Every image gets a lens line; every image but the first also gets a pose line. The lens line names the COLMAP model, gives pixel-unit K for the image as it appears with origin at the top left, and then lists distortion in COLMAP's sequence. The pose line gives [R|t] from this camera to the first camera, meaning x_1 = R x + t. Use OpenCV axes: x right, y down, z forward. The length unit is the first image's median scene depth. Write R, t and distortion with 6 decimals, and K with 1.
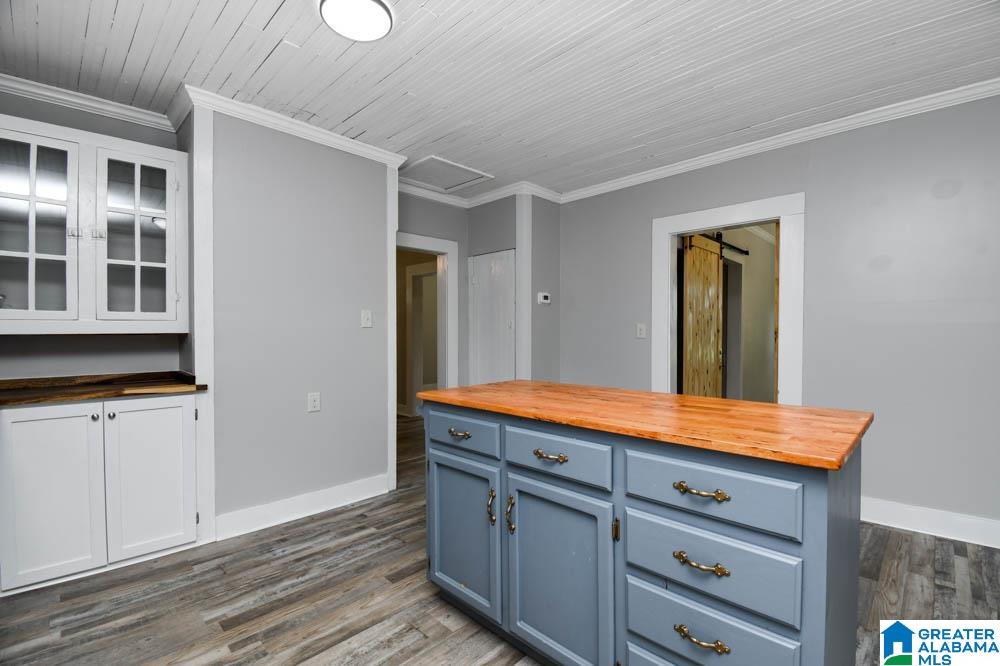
lens RADIAL K [[444.4, 0, 501.4], [0, 444.4, 332.3], [0, 0, 1]] dist [0.015652, -0.018816]
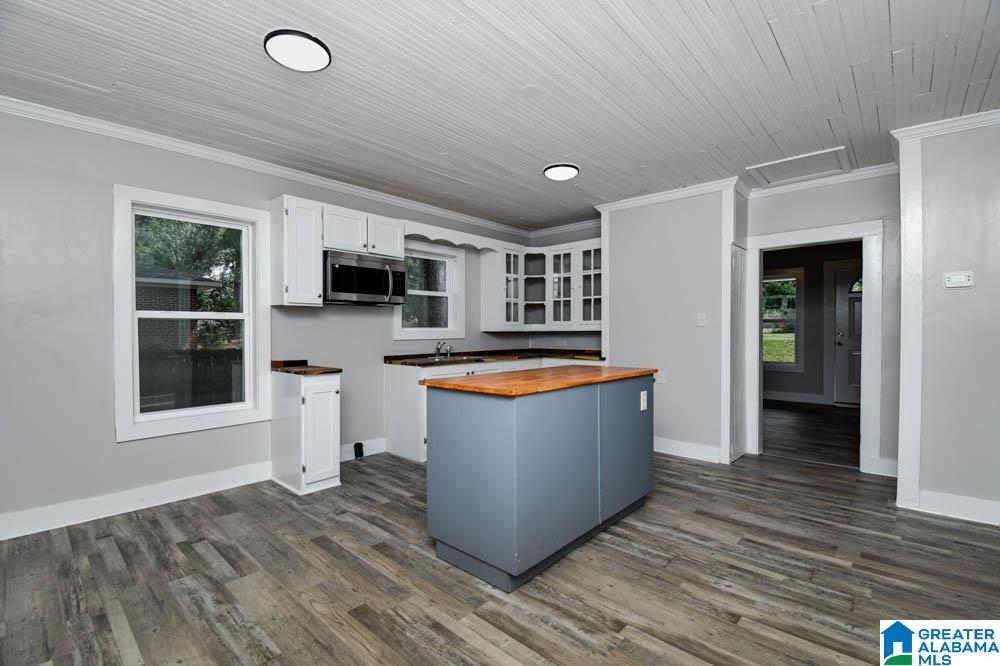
lens RADIAL K [[444.4, 0, 501.4], [0, 444.4, 332.3], [0, 0, 1]] dist [0.015652, -0.018816]
pose [[0.044050, 0.003655, -0.999023, 1.532799], [-0.005759, 0.999978, 0.003405, 0.005515], [0.999013, 0.005604, 0.044070, 0.601983]]
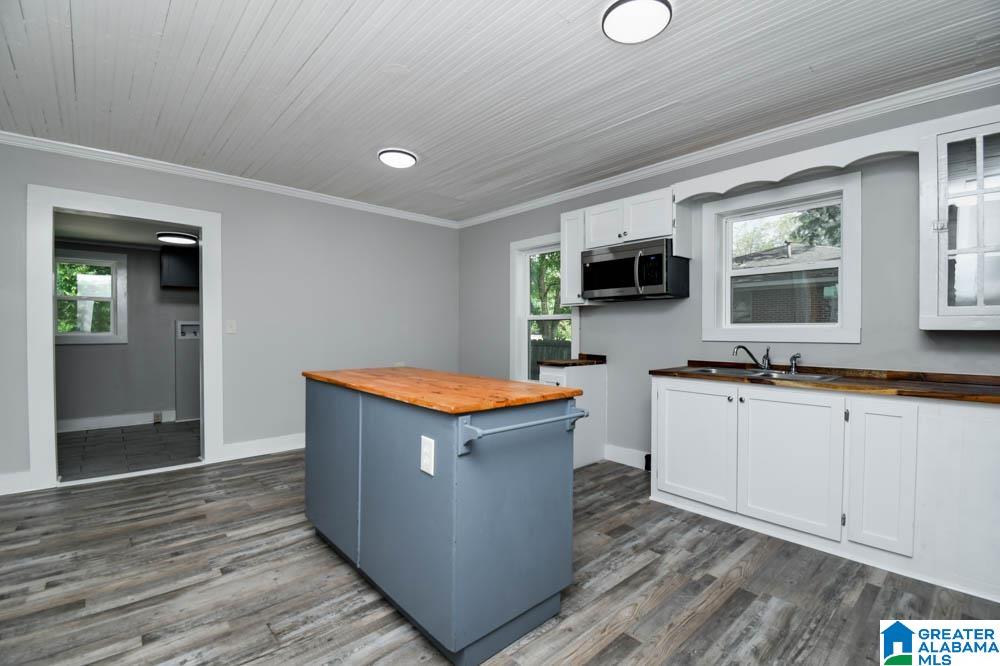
lens RADIAL K [[444.4, 0, 501.4], [0, 444.4, 332.3], [0, 0, 1]] dist [0.015652, -0.018816]
pose [[-0.998371, -0.000258, 0.057062, -0.066581], [0.000766, 0.999839, 0.017934, -0.006941], [-0.057057, 0.017949, -0.998210, 1.905930]]
